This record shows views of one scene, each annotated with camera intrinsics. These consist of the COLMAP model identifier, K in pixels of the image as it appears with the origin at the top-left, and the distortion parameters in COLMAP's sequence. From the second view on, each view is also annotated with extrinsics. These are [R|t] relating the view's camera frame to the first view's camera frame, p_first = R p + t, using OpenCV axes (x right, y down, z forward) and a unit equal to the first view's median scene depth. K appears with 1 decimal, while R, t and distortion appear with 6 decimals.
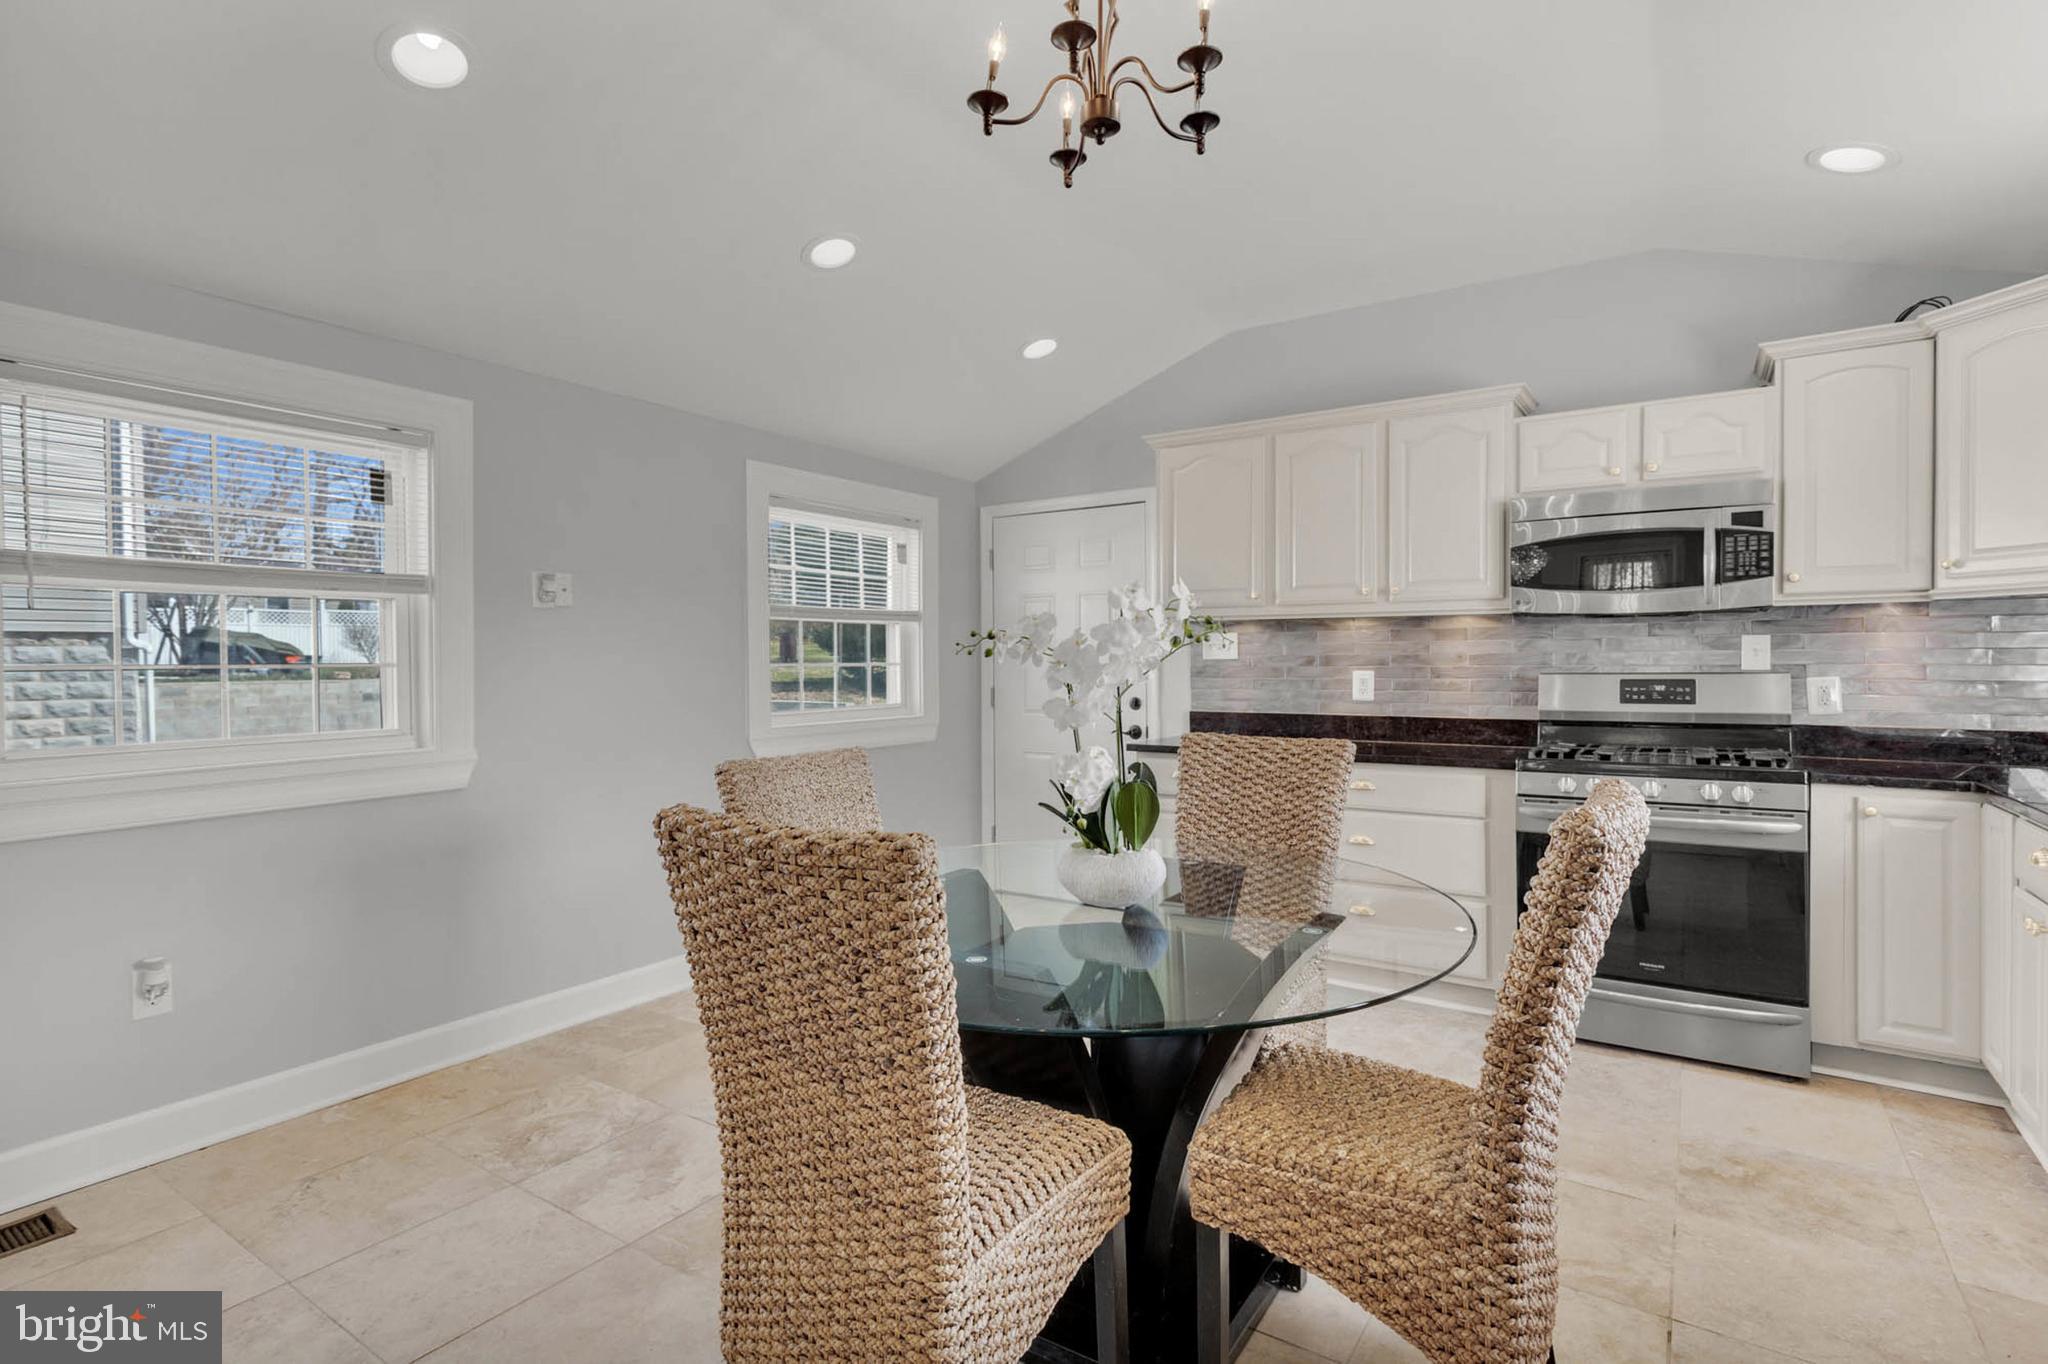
lens RADIAL K [[1016.2, 0, 1028.8], [0, 1016.2, 663.9], [0, 0, 1]] dist [-0.001772, -0.000892]
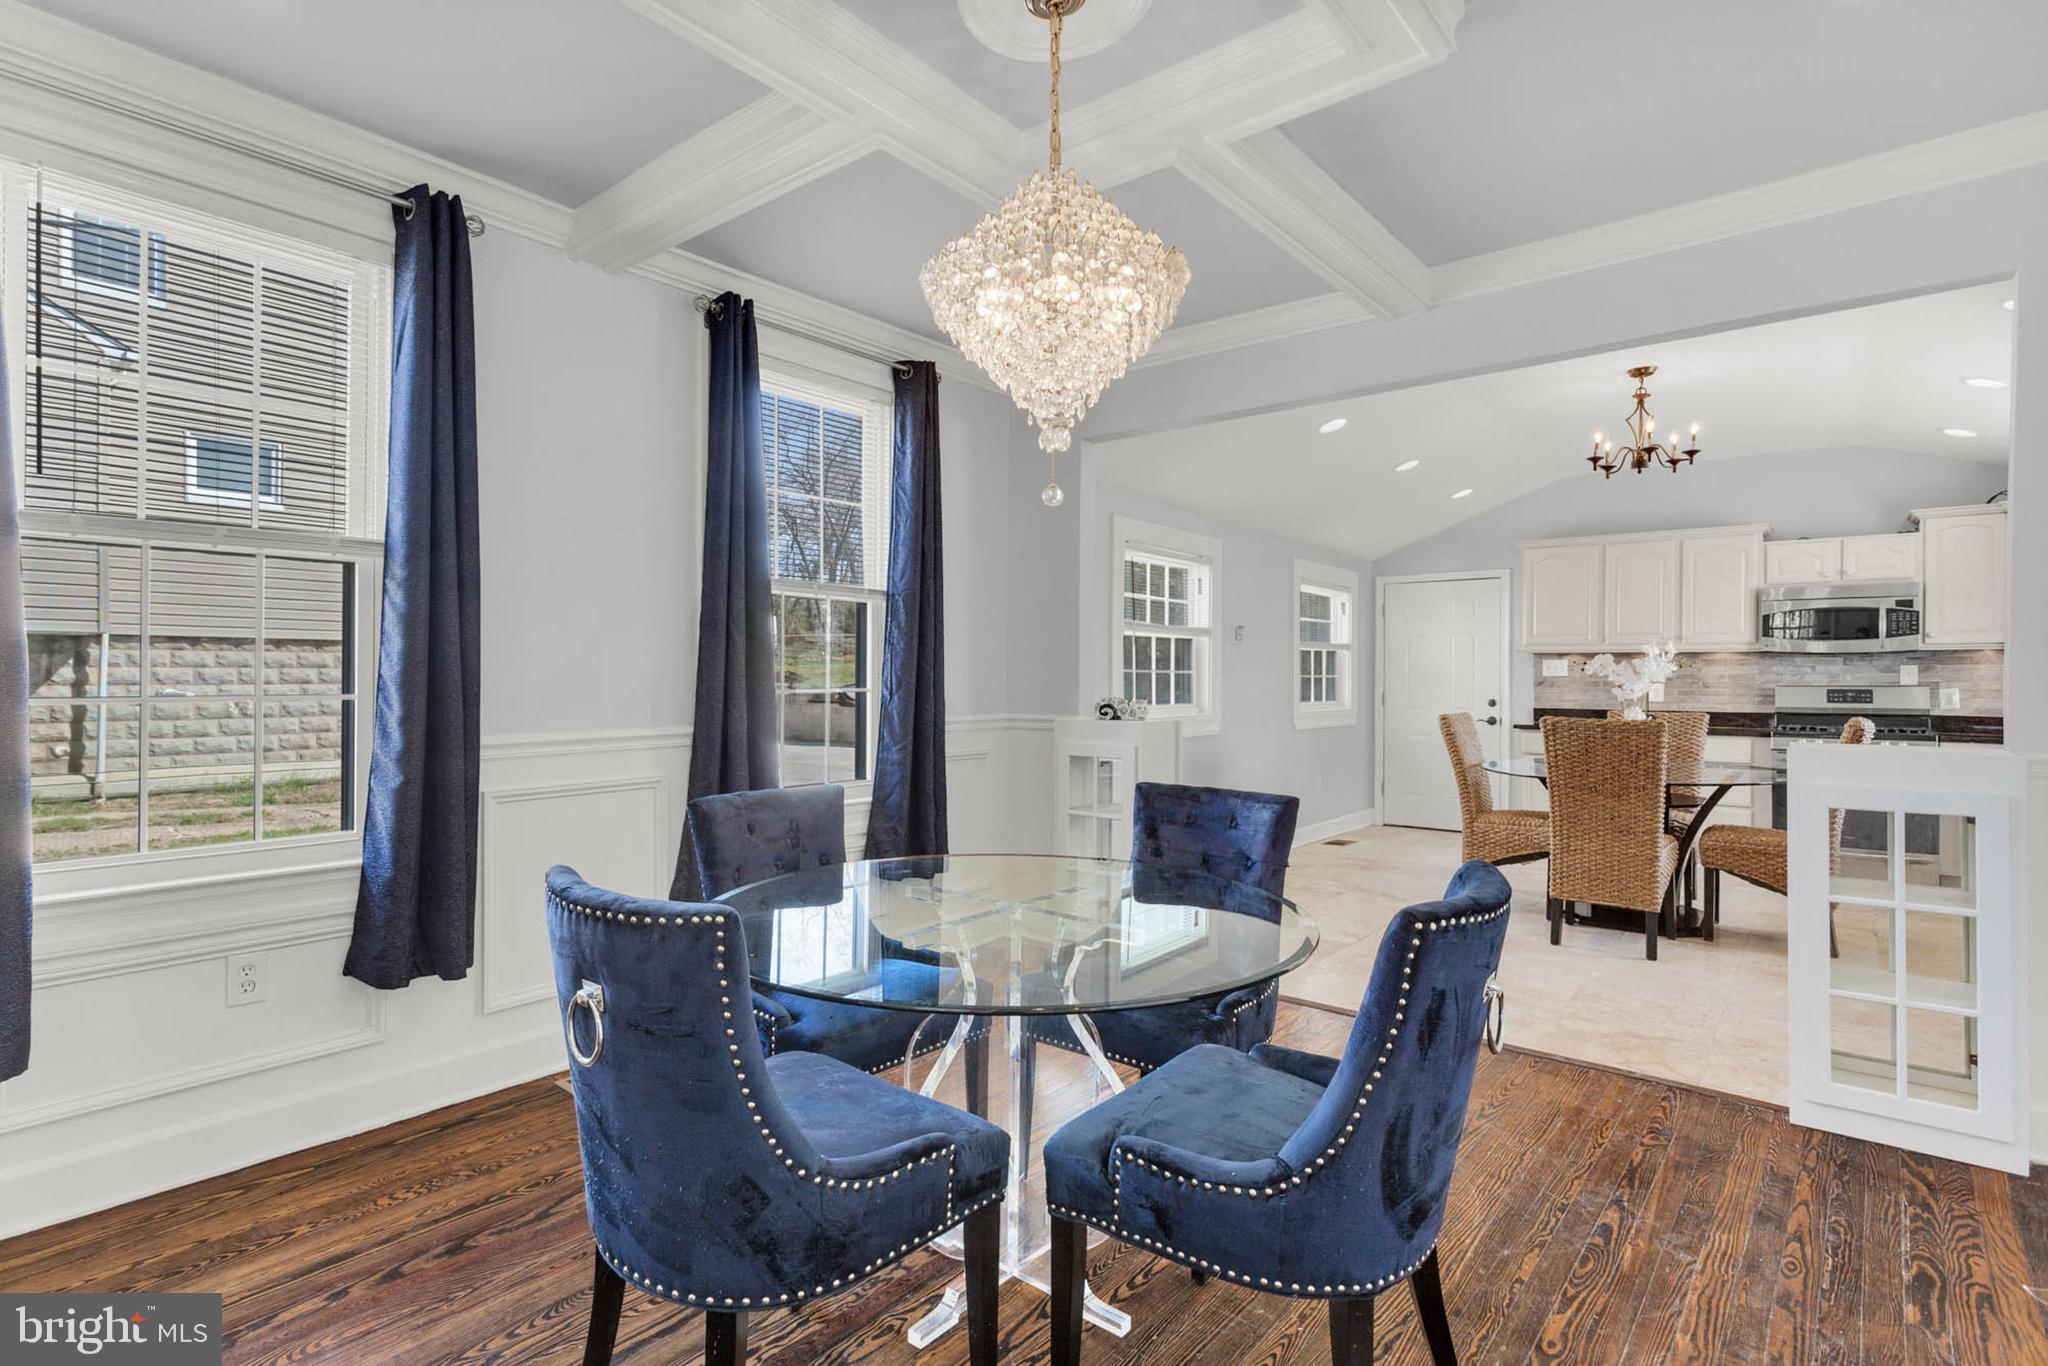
lens RADIAL K [[1016.2, 0, 1028.8], [0, 1016.2, 664.9], [0, 0, 1]] dist [-0.001772, -0.000892]
pose [[0.995703, 0.012168, -0.091801, -0.595062], [-0.013822, 0.999753, -0.017405, 0.021016], [0.091566, 0.018600, 0.995625, -0.825553]]
